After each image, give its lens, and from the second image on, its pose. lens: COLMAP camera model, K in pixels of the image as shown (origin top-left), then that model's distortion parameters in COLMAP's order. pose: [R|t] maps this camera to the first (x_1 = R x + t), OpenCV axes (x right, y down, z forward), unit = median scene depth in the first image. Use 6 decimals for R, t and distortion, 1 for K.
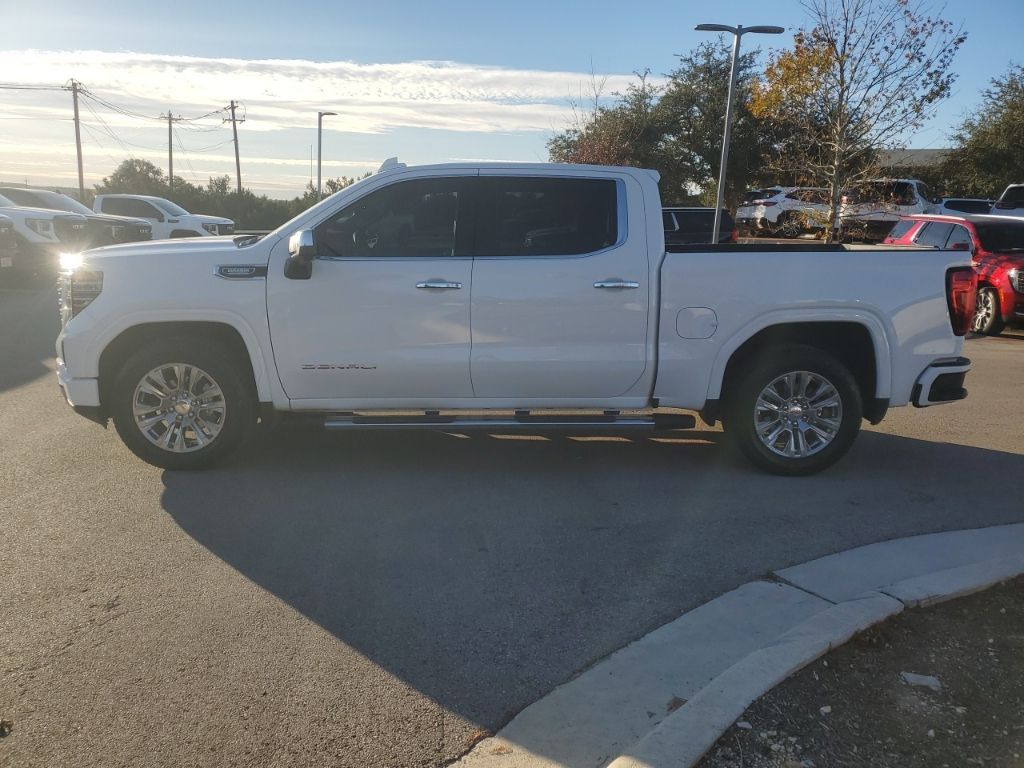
lens RADIAL K [[800.8, 0, 512.0], [0, 800.8, 385.5], [0, 0, 1]] dist [0.021382, 0.000564]
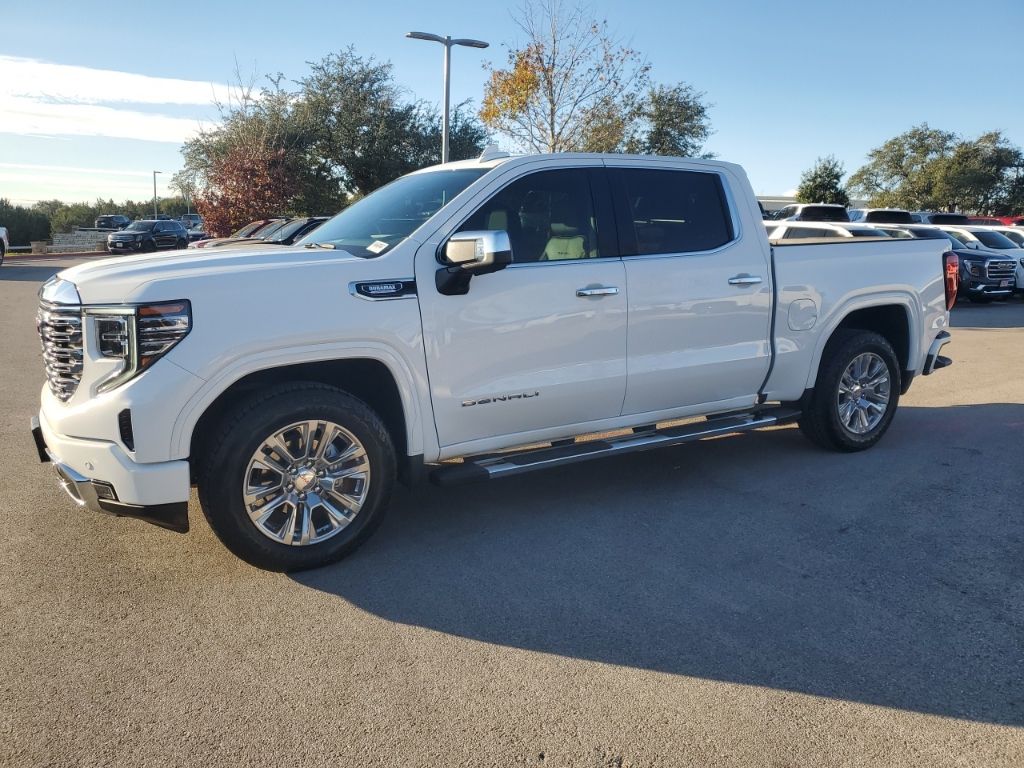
lens RADIAL K [[800.8, 0, 507.8], [0, 800.8, 383.9], [0, 0, 1]] dist [0.021382, 0.000564]
pose [[0.873537, -0.109344, 0.474318, -0.569065], [0.117002, 0.993041, 0.013446, -0.046785], [-0.472487, 0.043750, 0.880251, 0.269074]]
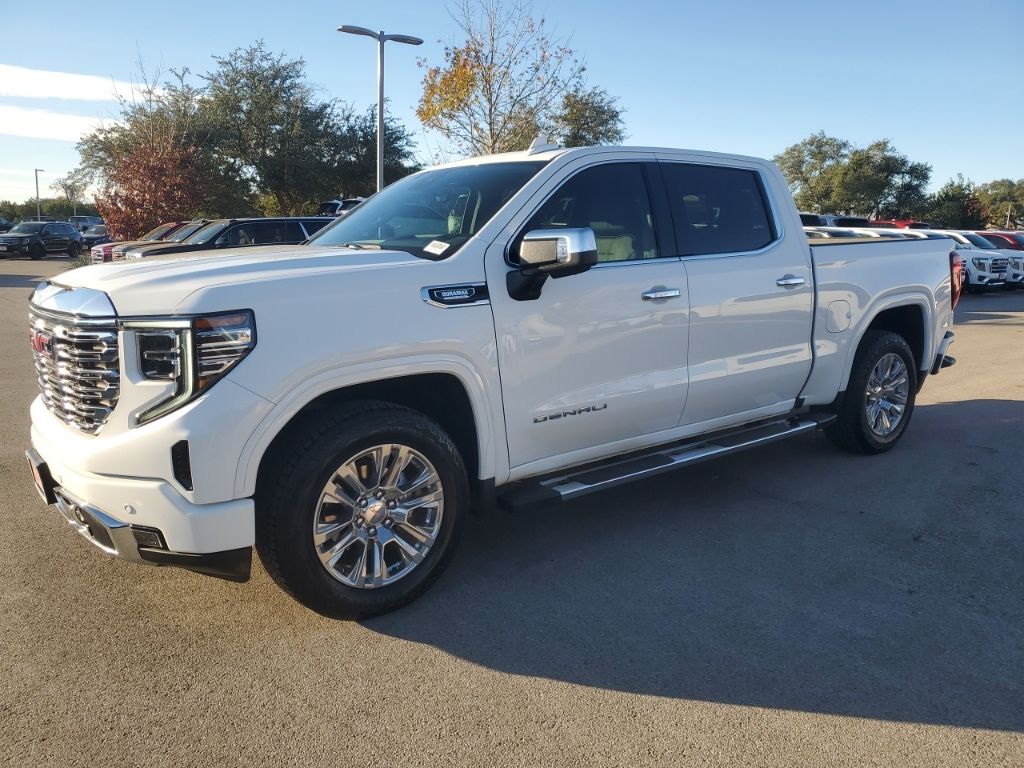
lens RADIAL K [[800.8, 0, 512.2], [0, 800.8, 385.7], [0, 0, 1]] dist [0.021382, 0.000564]
pose [[0.806750, -0.128862, 0.576670, -0.657285], [0.138637, 0.989968, 0.027267, -0.073413], [-0.574399, 0.057950, 0.816522, 0.405203]]
